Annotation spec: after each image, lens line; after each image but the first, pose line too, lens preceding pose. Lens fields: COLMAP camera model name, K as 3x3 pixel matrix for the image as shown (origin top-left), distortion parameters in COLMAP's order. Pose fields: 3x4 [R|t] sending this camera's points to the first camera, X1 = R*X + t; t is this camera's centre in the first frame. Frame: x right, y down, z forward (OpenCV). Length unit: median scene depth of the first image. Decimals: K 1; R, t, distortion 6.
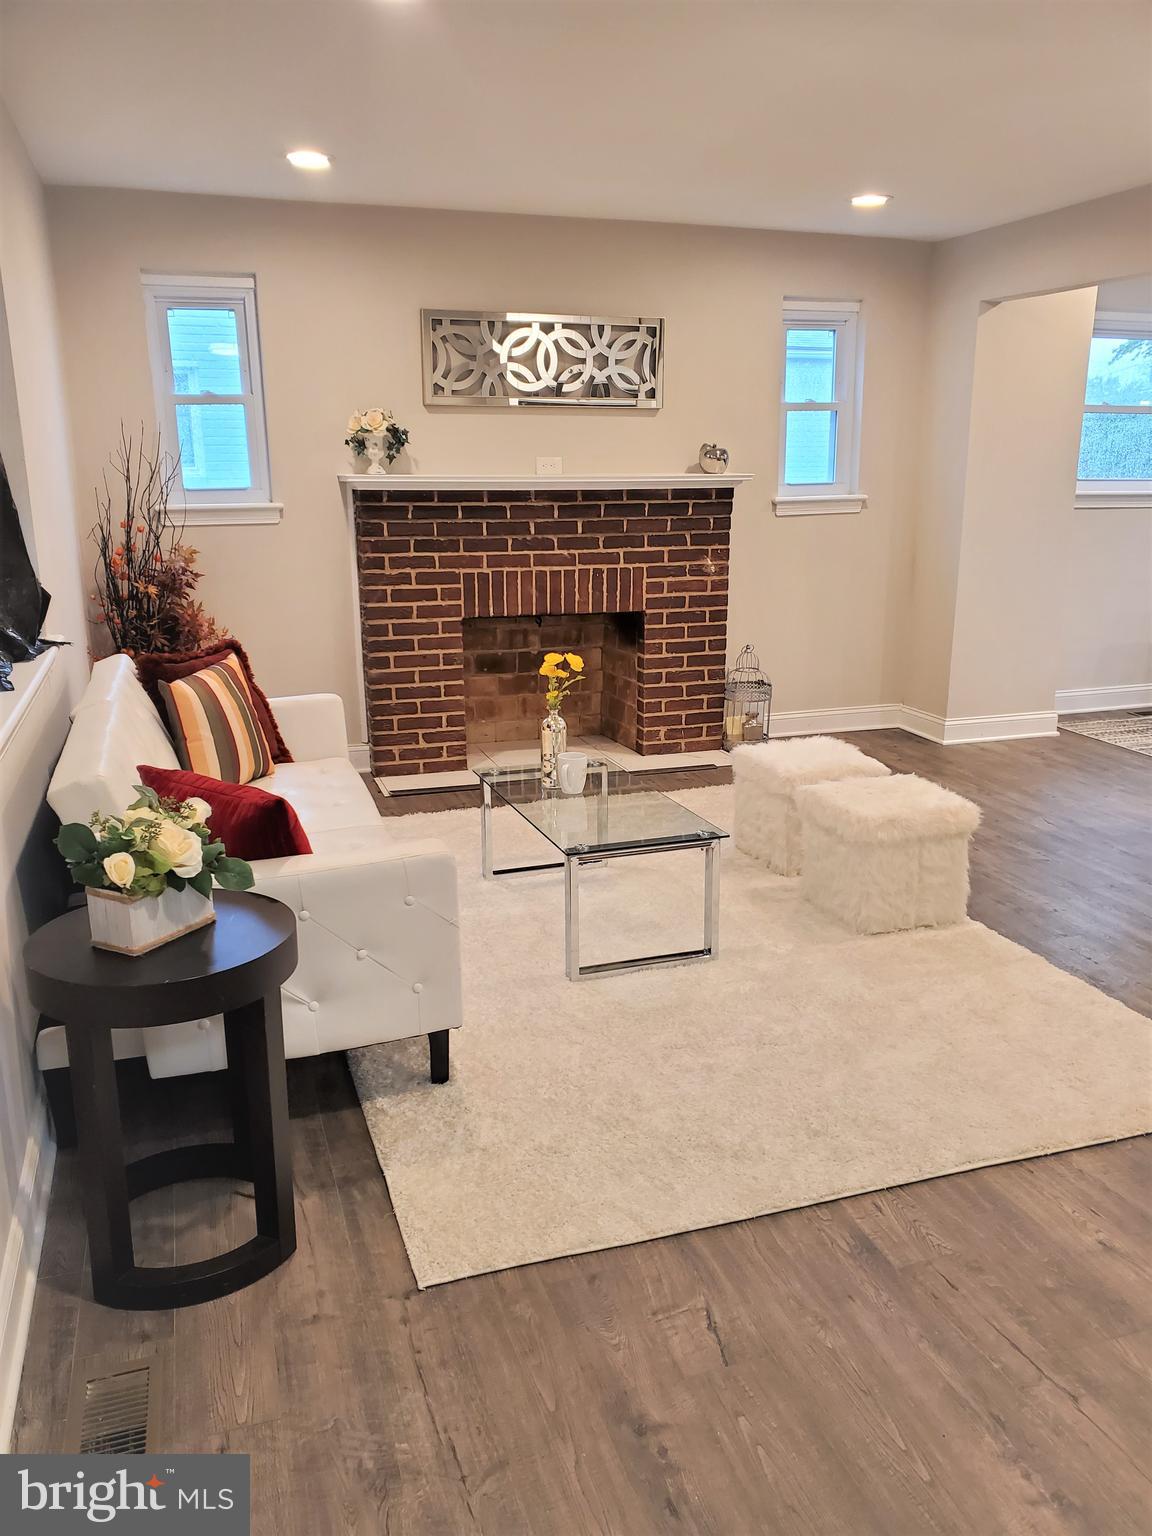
lens RADIAL K [[1207.6, 0, 584.1], [0, 1207.6, 795.8], [0, 0, 1]] dist [0.038150, -0.031890]
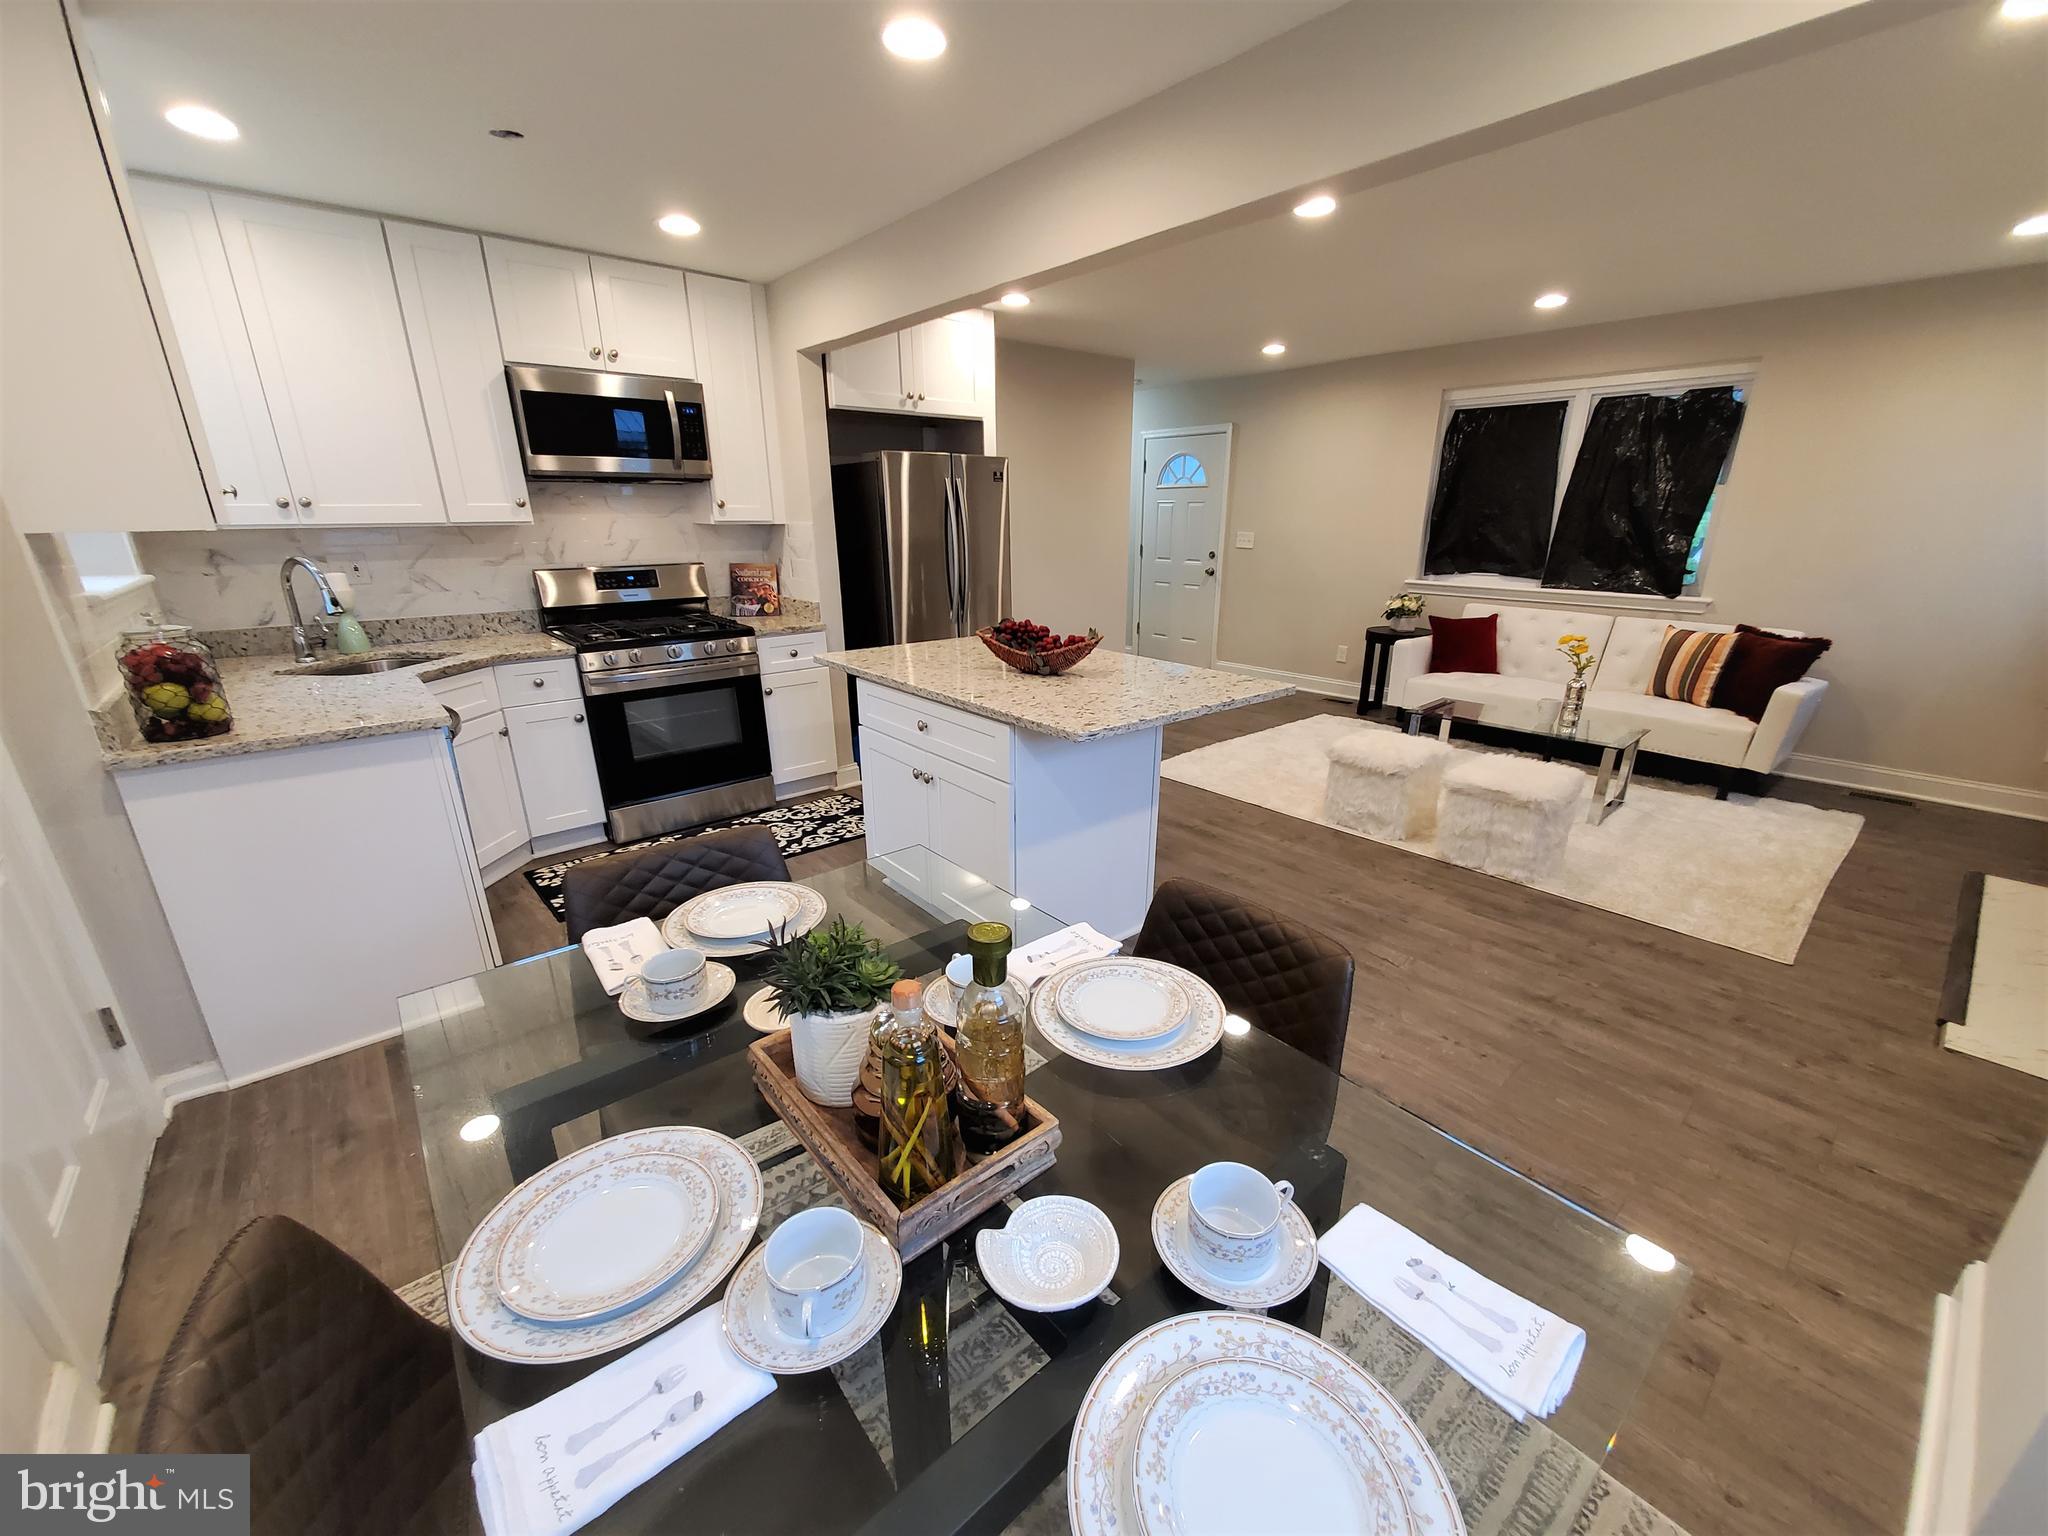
lens RADIAL K [[819.8, 0, 1033.3], [0, 819.8, 801.2], [0, 0, 1]] dist [-0.001920, -0.001465]
pose [[-0.930982, 0.125290, -0.342893, 0.992274], [-0.093525, 0.826063, 0.555763, -0.450947], [0.352883, 0.549474, -0.757332, 1.619958]]
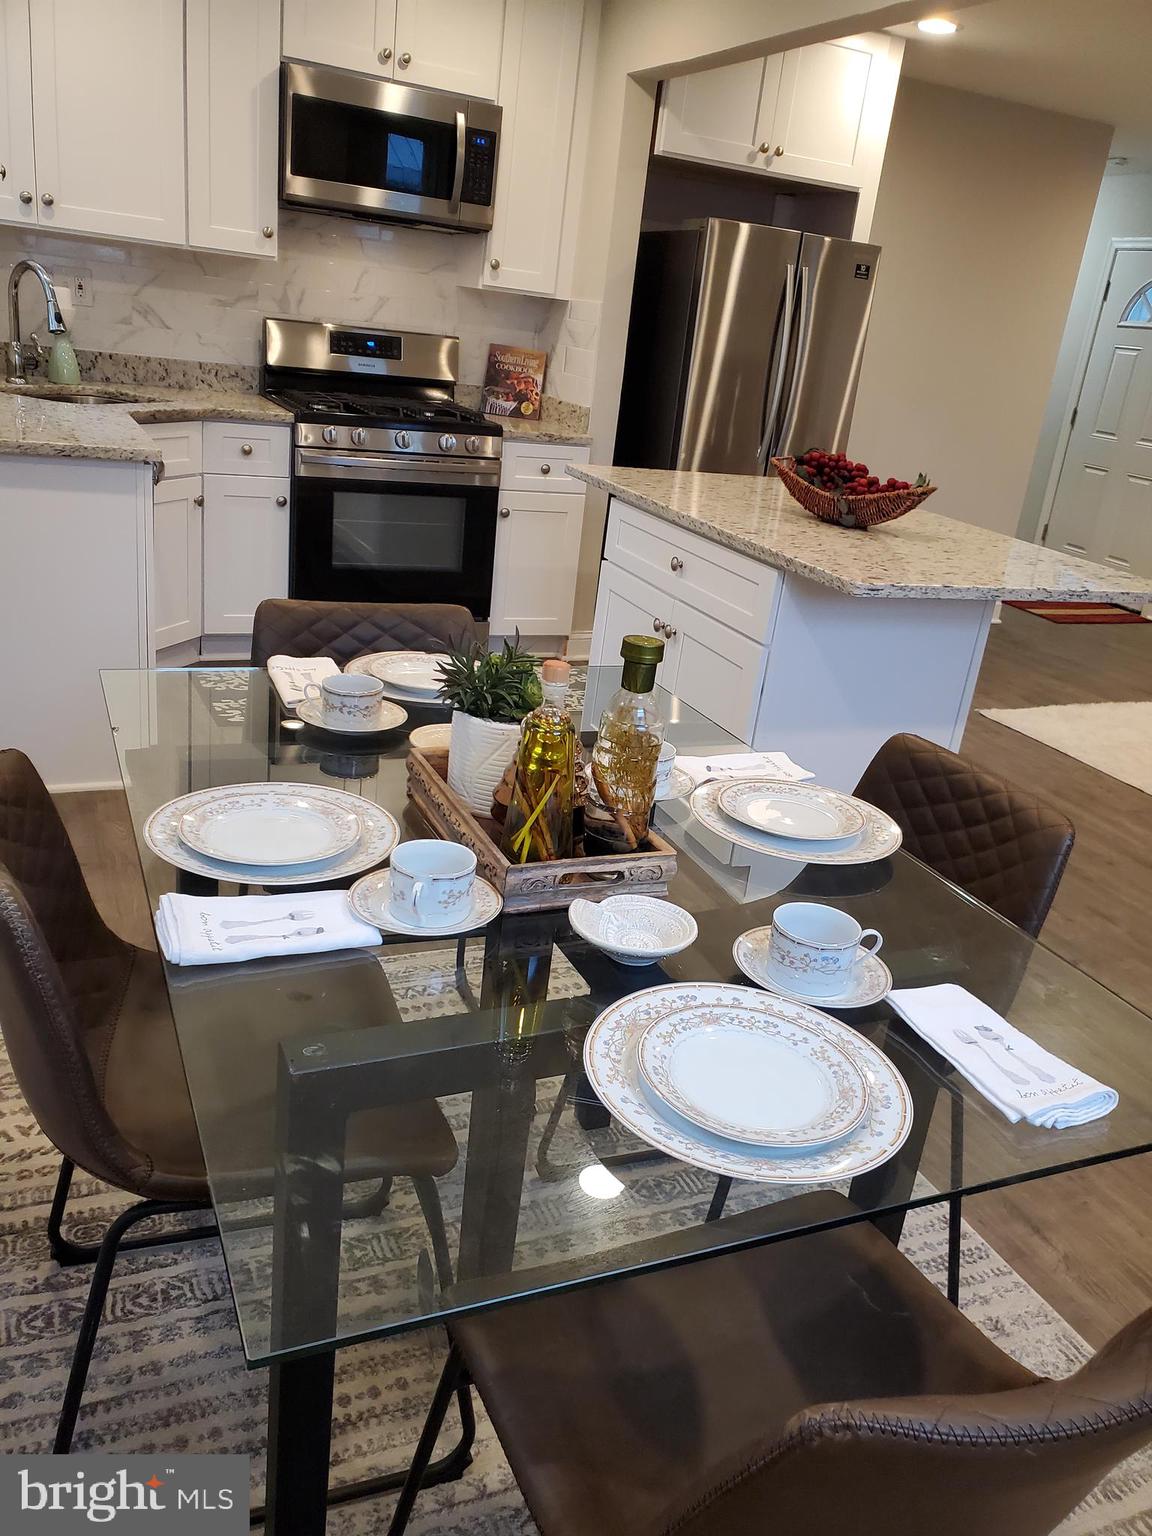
lens RADIAL K [[1207.6, 0, 575.1], [0, 1207.6, 780.7], [0, 0, 1]] dist [0.038150, -0.031890]
pose [[-0.989700, -0.072150, -0.123644, 0.991282], [-0.131997, 0.794232, 0.593103, -0.466246], [0.055409, 0.603315, -0.795576, 1.755395]]
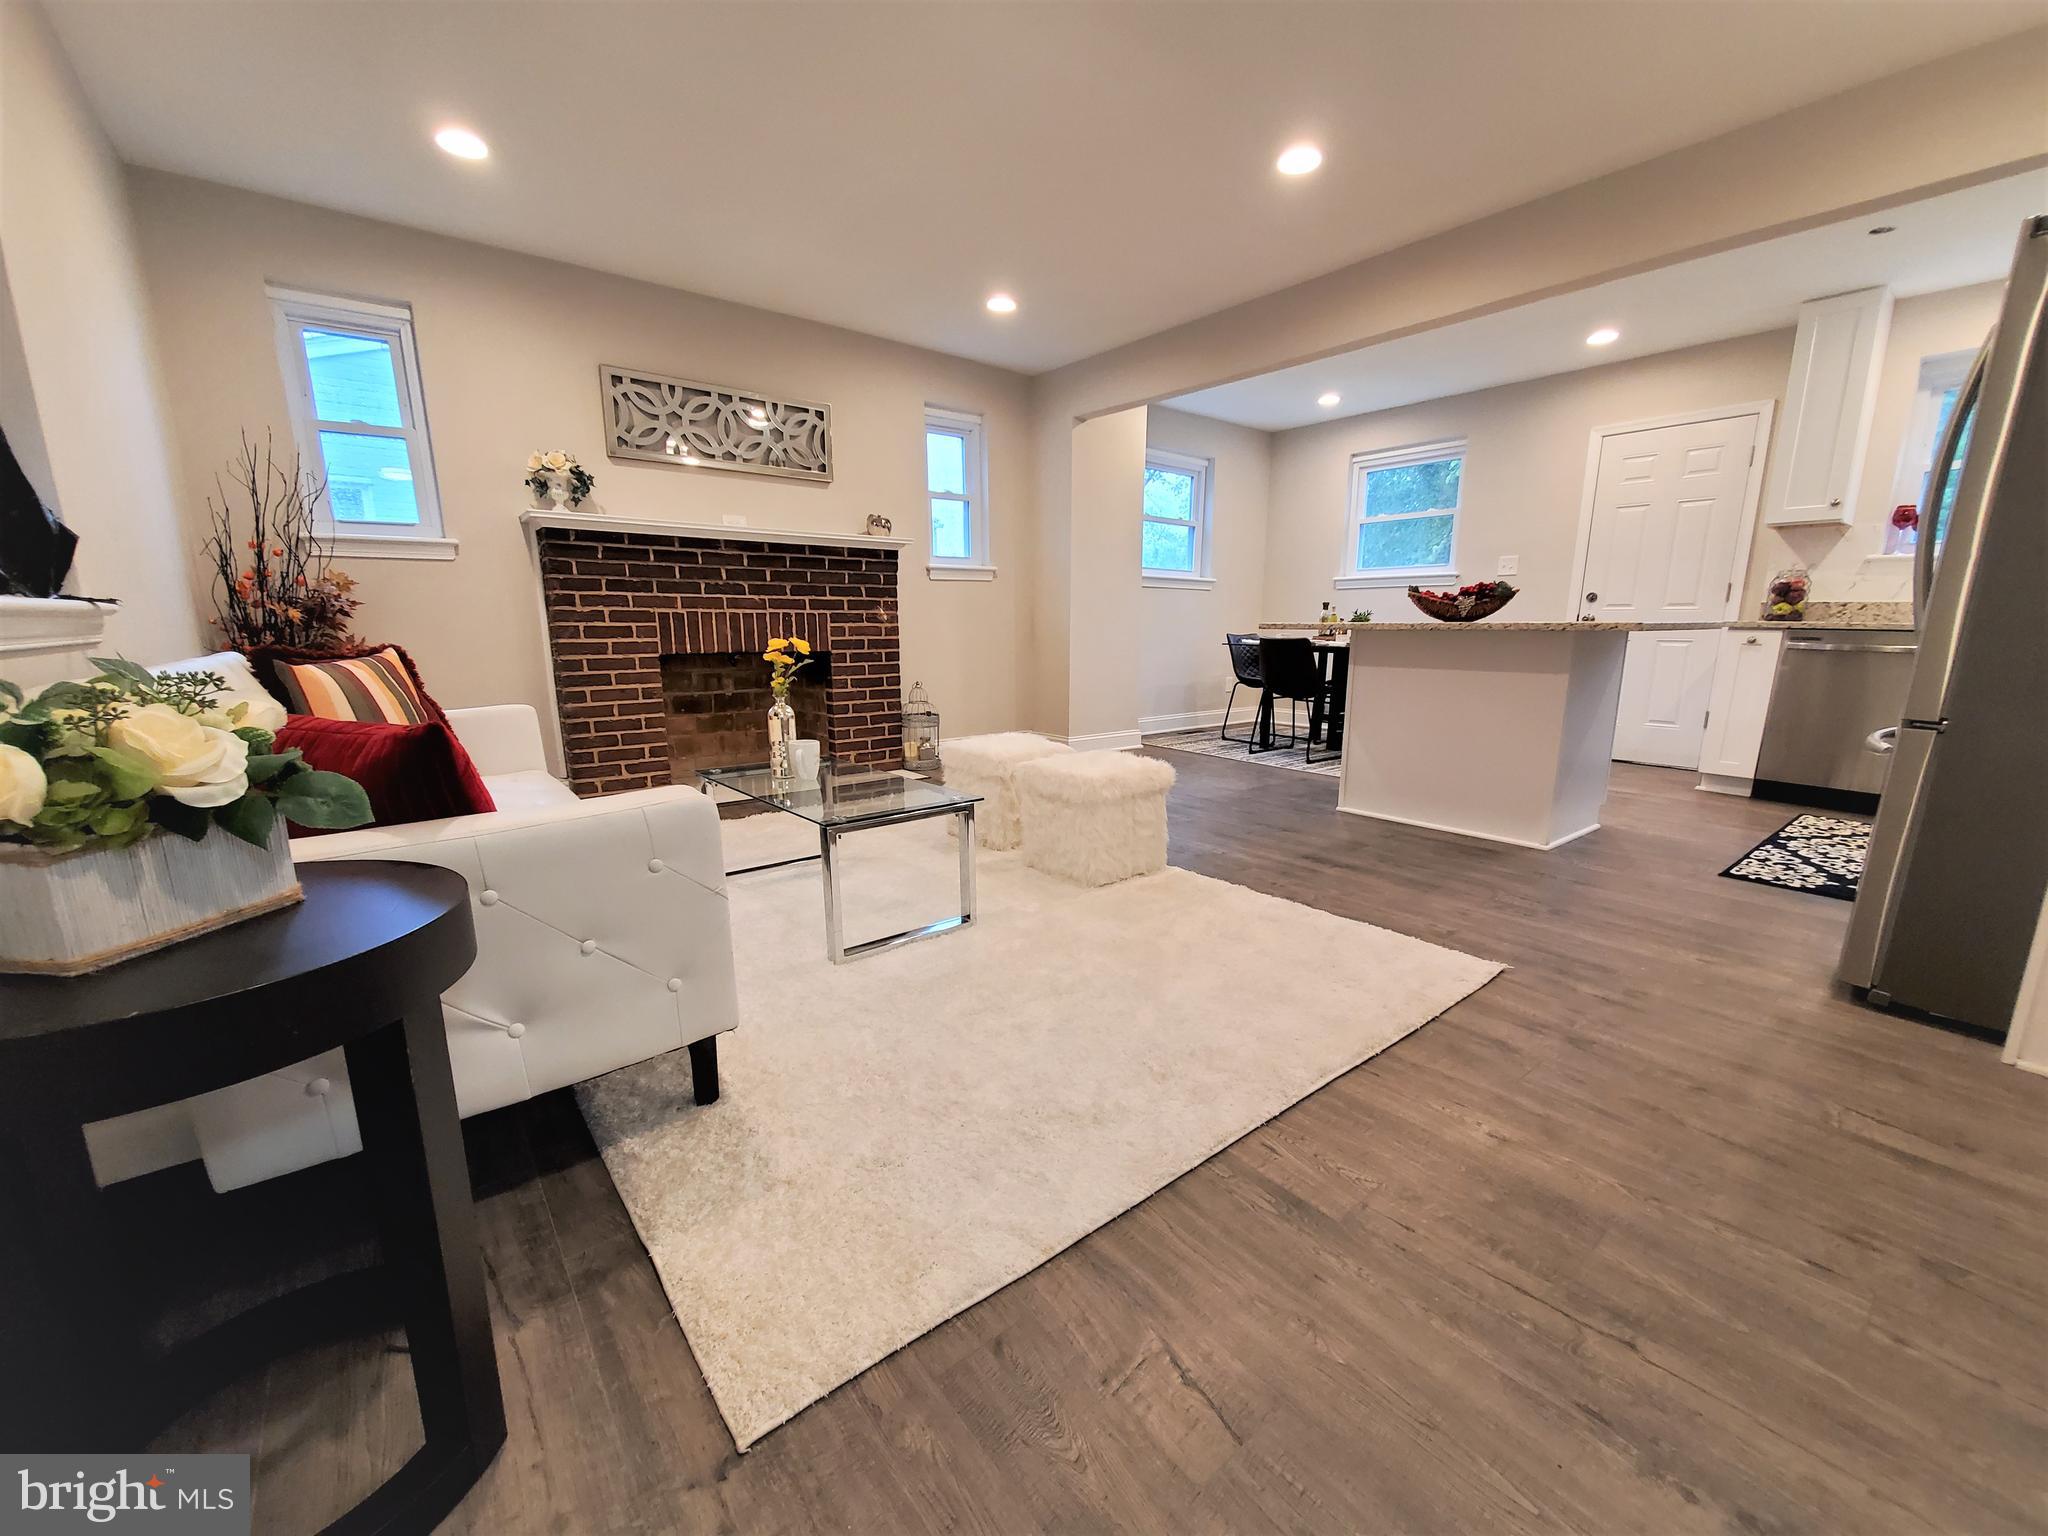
lens RADIAL K [[819.8, 0, 1044.2], [0, 819.8, 798.4], [0, 0, 1]] dist [-0.001920, -0.001465]
pose [[0.934847, -0.071103, 0.347858, -0.062391], [0.091219, 0.994954, -0.041772, 0.058805], [-0.343133, 0.070782, 0.936616, 0.296116]]
